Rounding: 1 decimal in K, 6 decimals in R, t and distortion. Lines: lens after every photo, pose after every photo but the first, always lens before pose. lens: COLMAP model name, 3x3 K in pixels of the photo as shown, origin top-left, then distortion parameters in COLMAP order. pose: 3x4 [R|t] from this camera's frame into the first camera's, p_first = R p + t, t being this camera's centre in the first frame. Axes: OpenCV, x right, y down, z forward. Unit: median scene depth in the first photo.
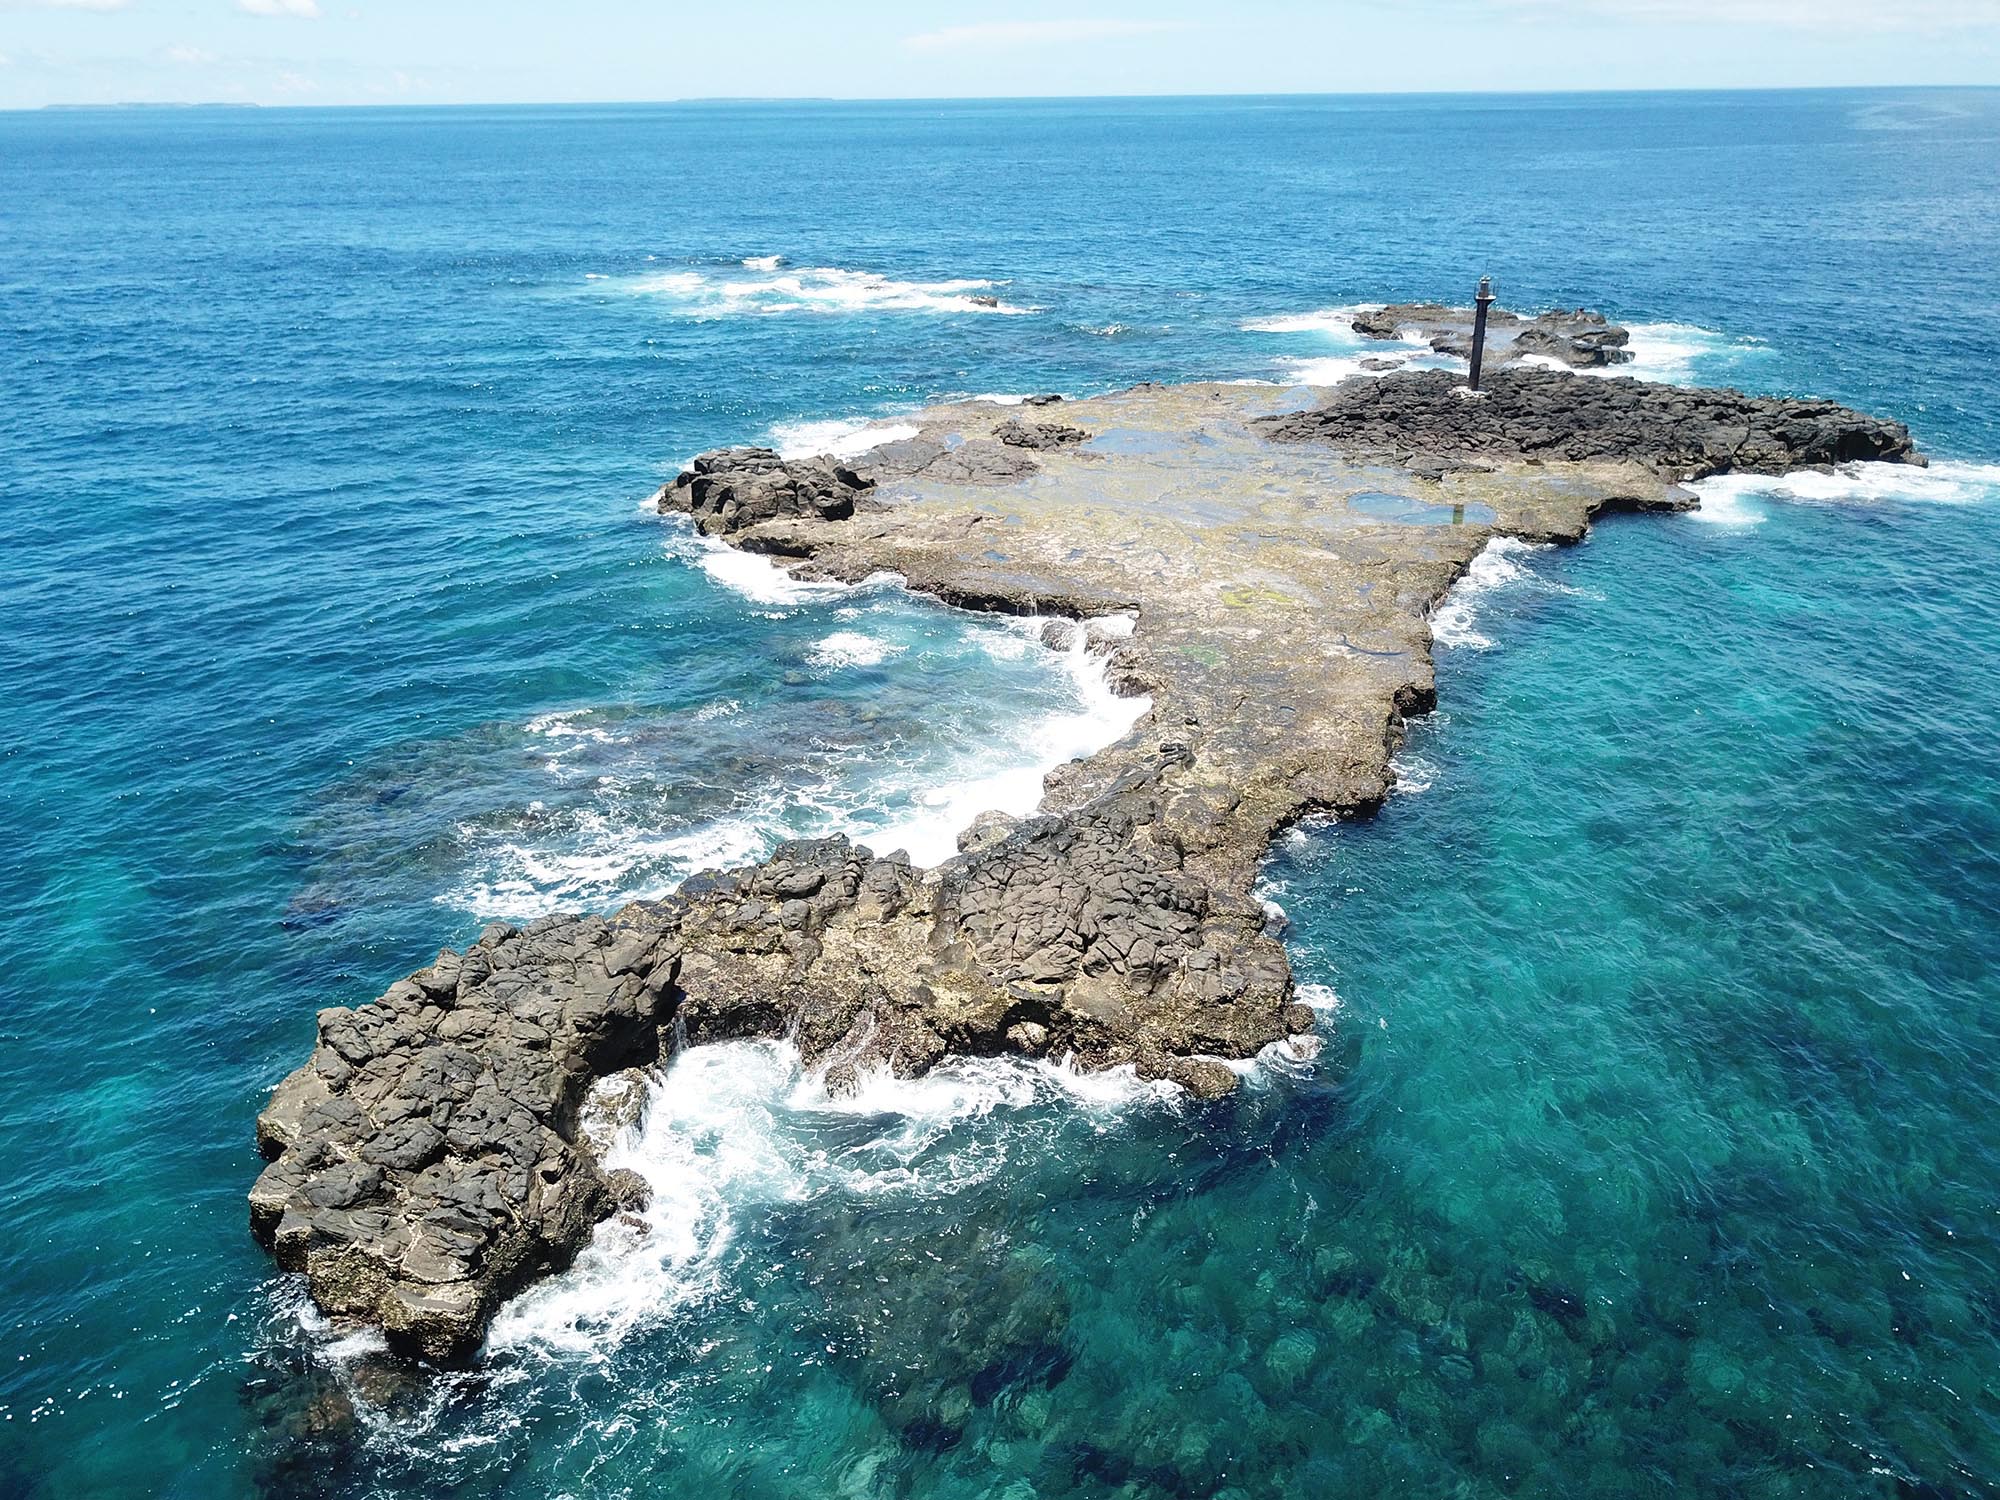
lens RADIAL K [[1537.6, 0, 984.9], [0, 1537.6, 752.4], [0, 0, 1]] dist [0.051513, -0.103388]
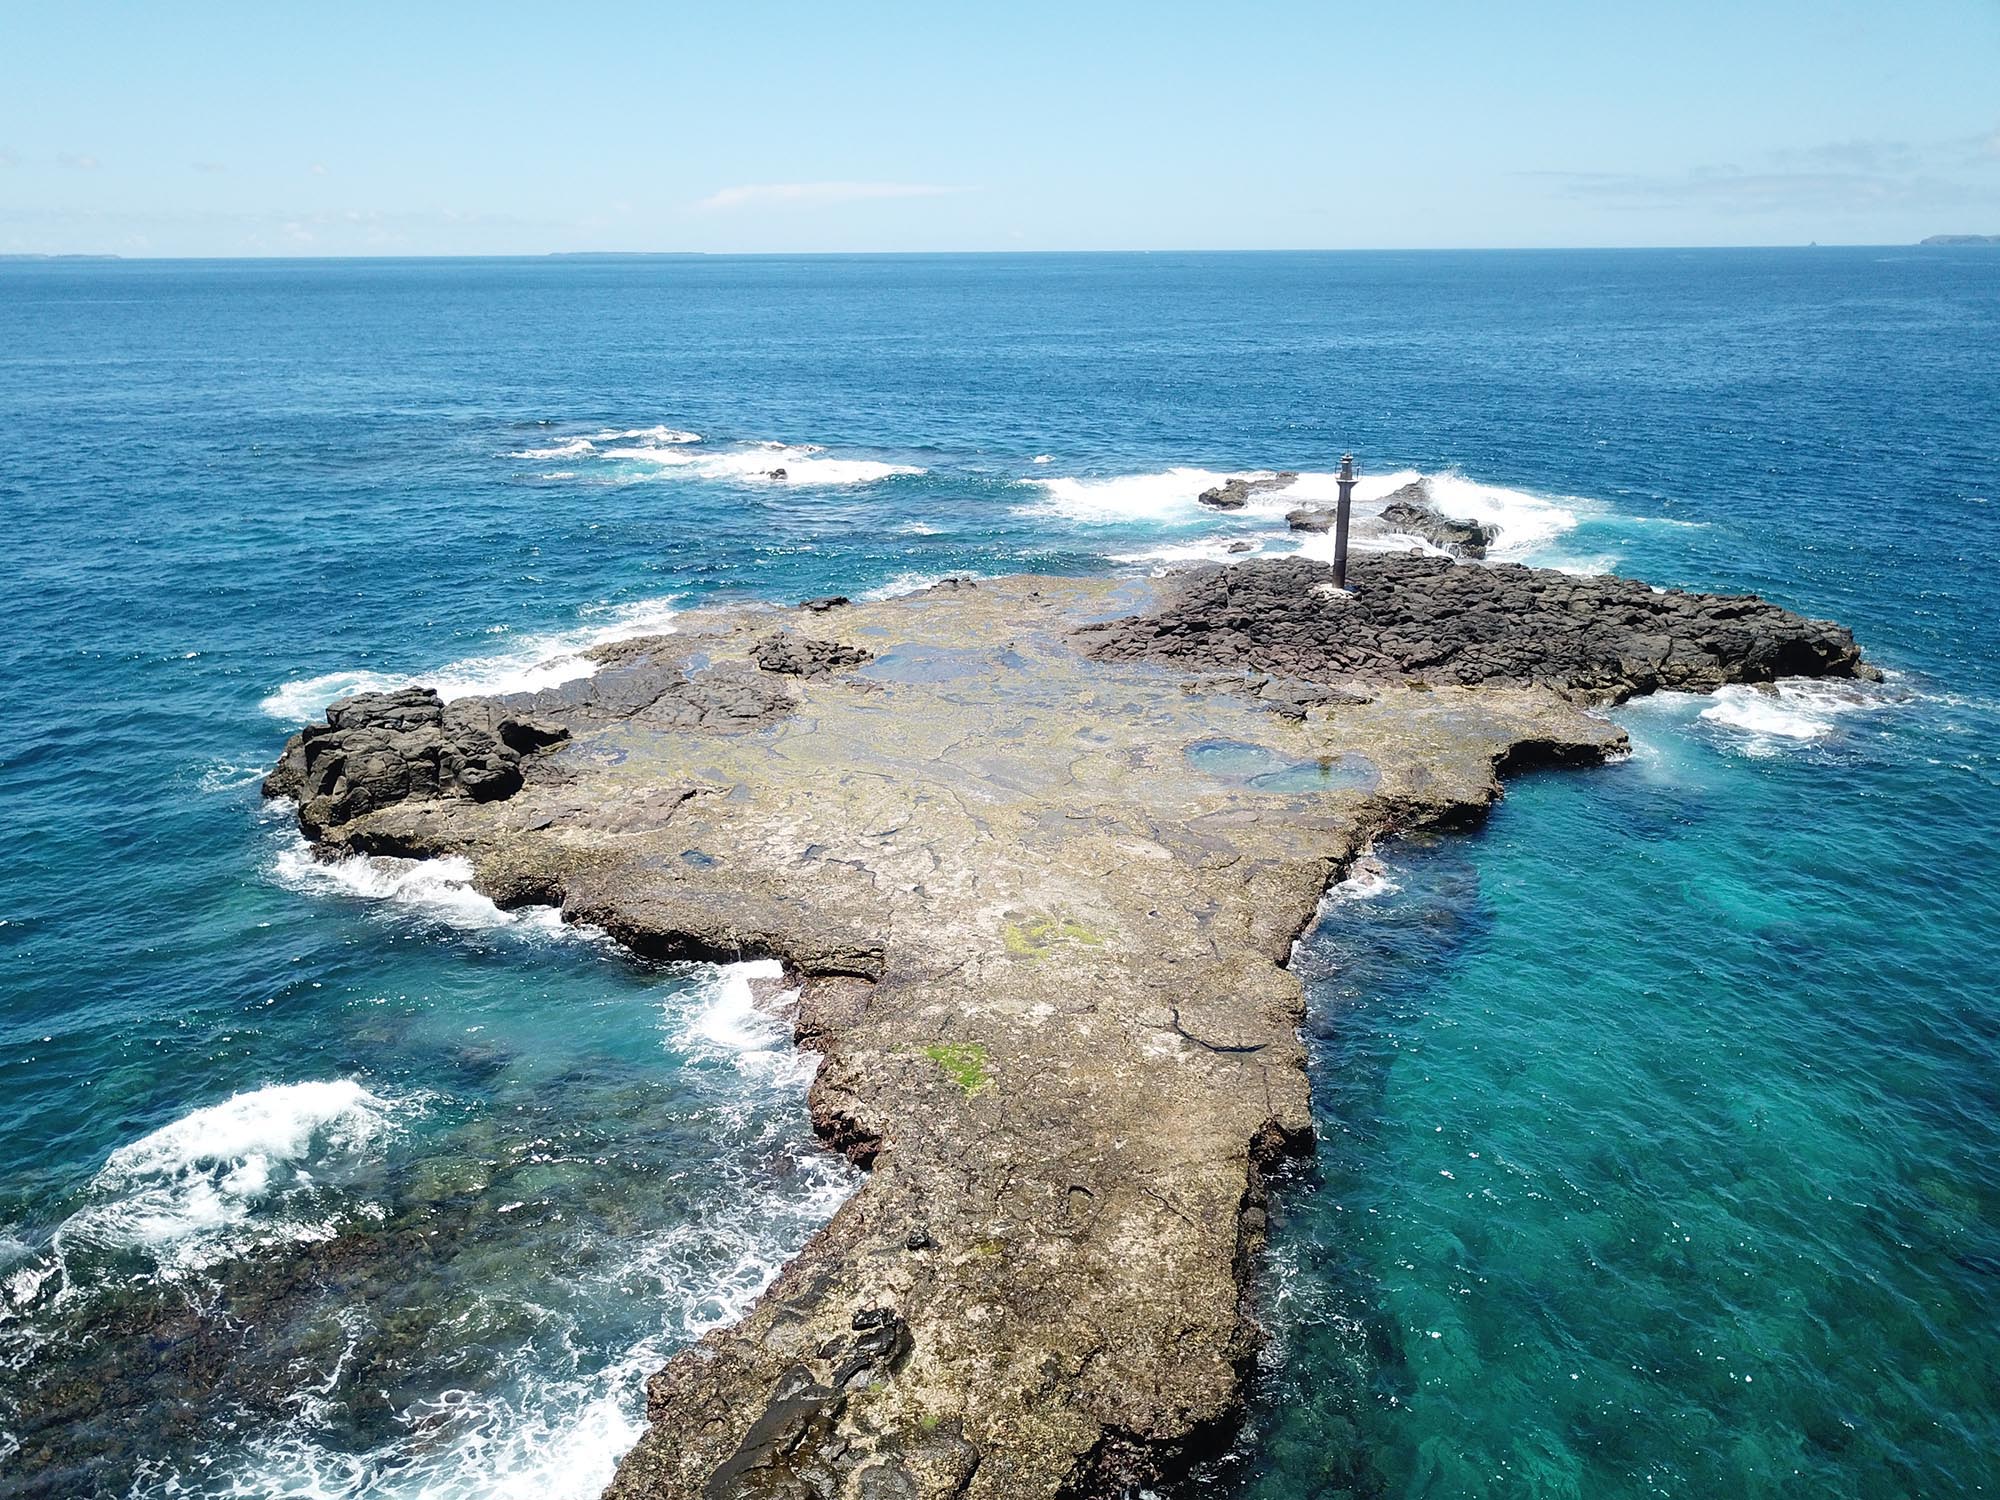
lens RADIAL K [[1505.0, 0, 973.3], [0, 1505.0, 827.6], [0, 0, 1]] dist [0.106170, -0.315516]
pose [[0.997302, -0.024103, 0.069343, 0.089561], [0.026794, 0.998913, -0.038131, -0.117471], [-0.068349, 0.039886, 0.996864, 0.305751]]
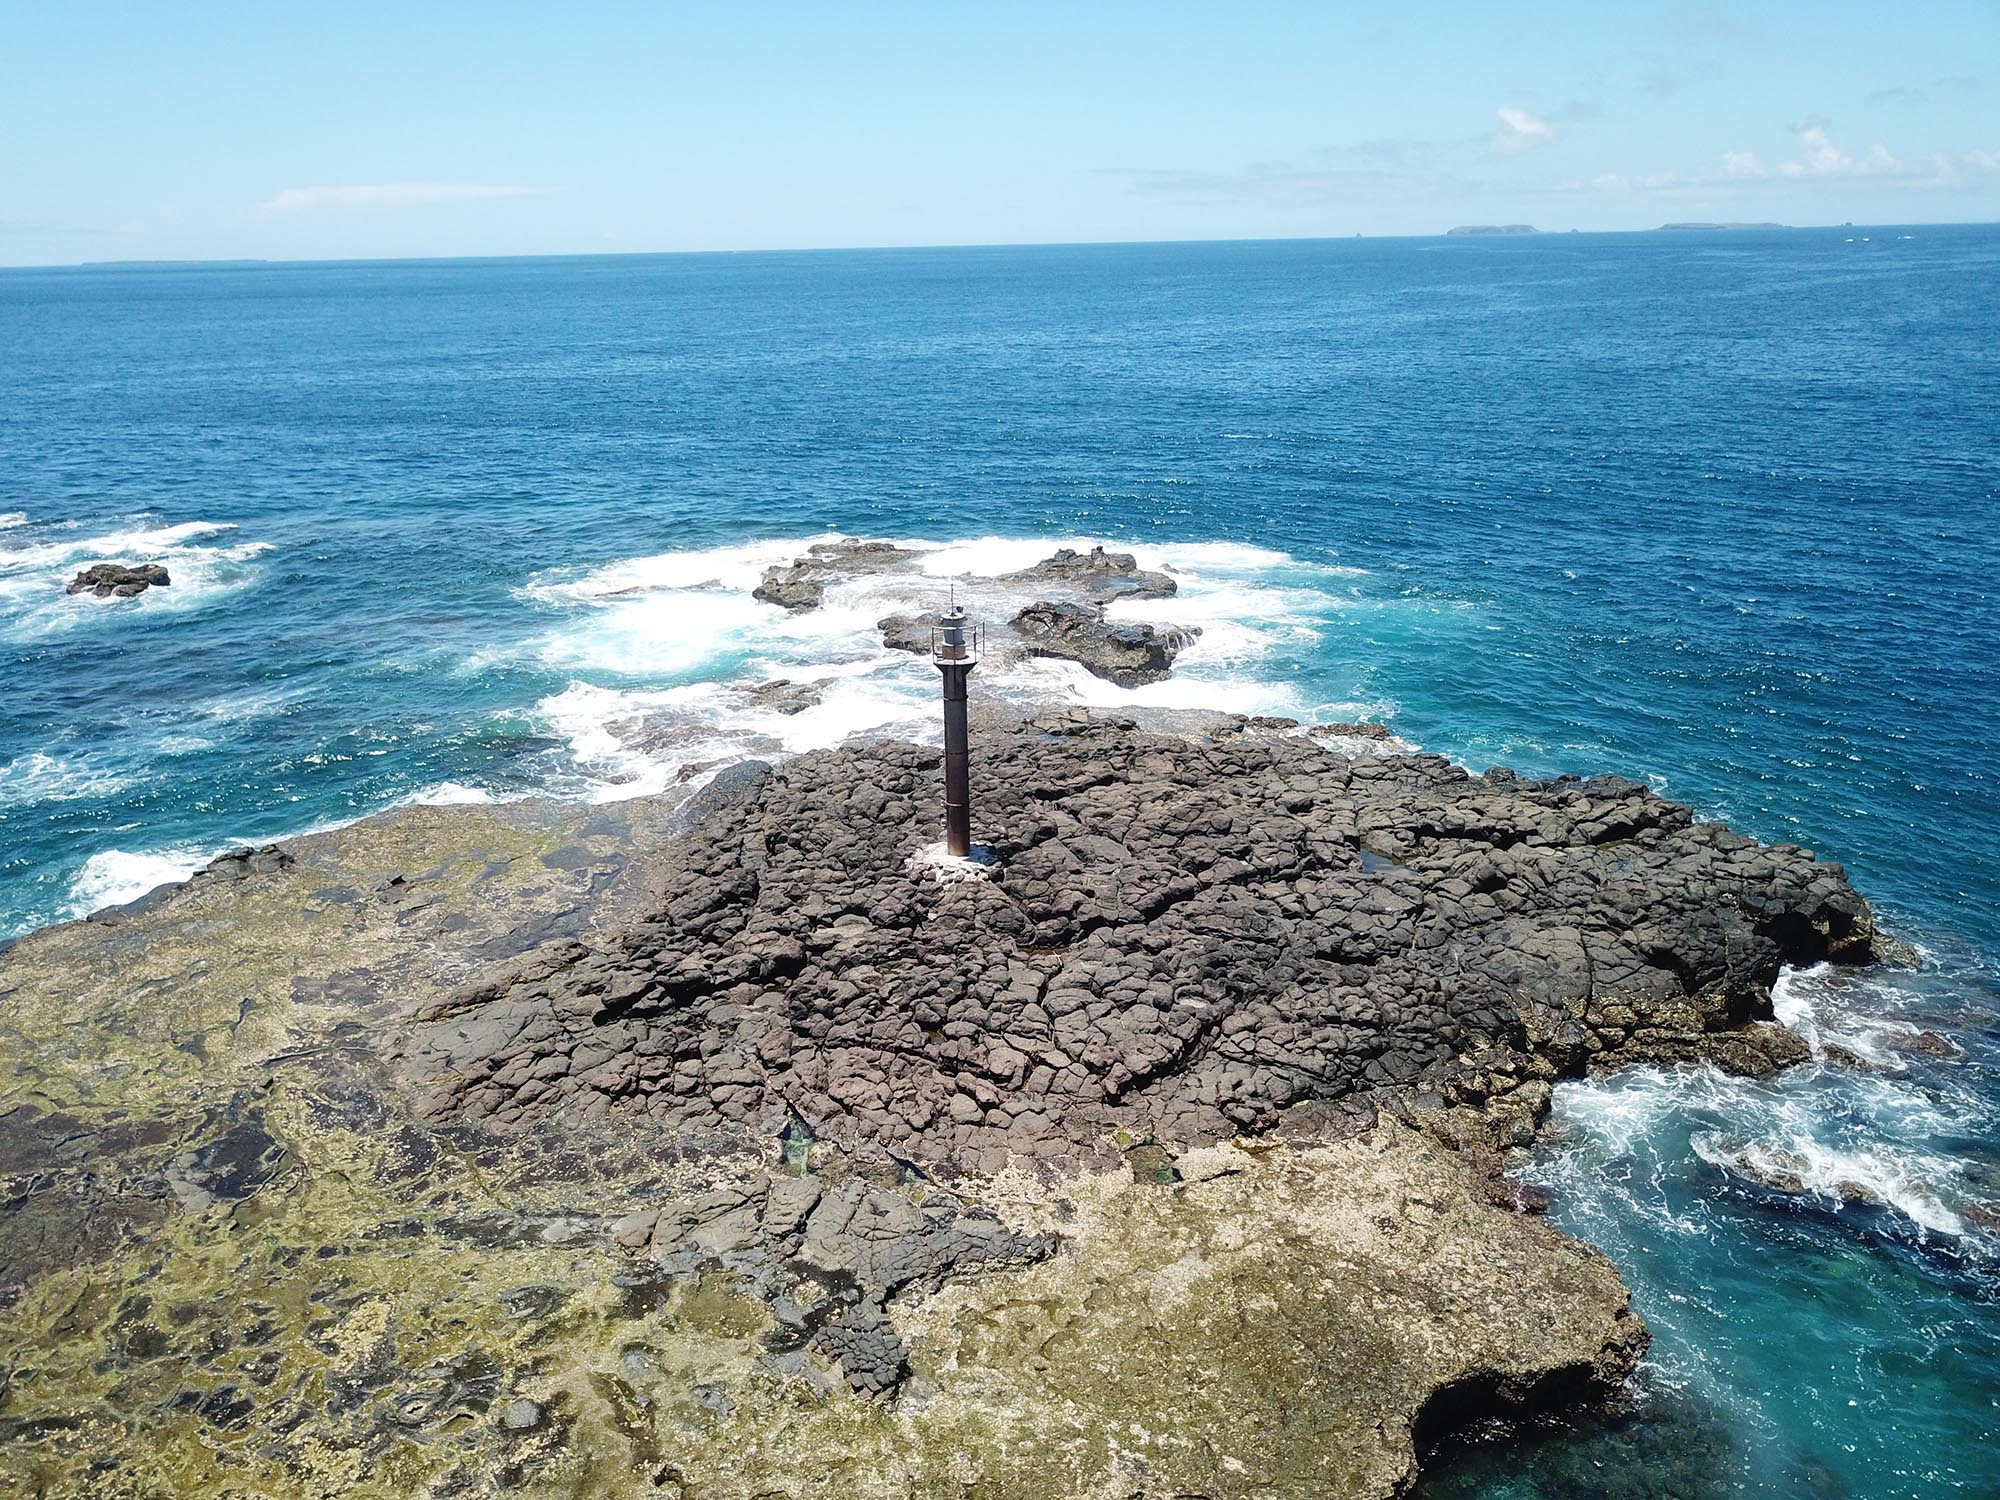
lens RADIAL K [[1537.6, 0, 984.9], [0, 1537.6, 752.4], [0, 0, 1]] dist [0.051513, -0.103388]
pose [[0.947326, -0.110622, 0.300561, 0.282461], [0.137031, 0.988217, -0.068186, -0.336561], [-0.289477, 0.105781, 0.951322, 0.841867]]
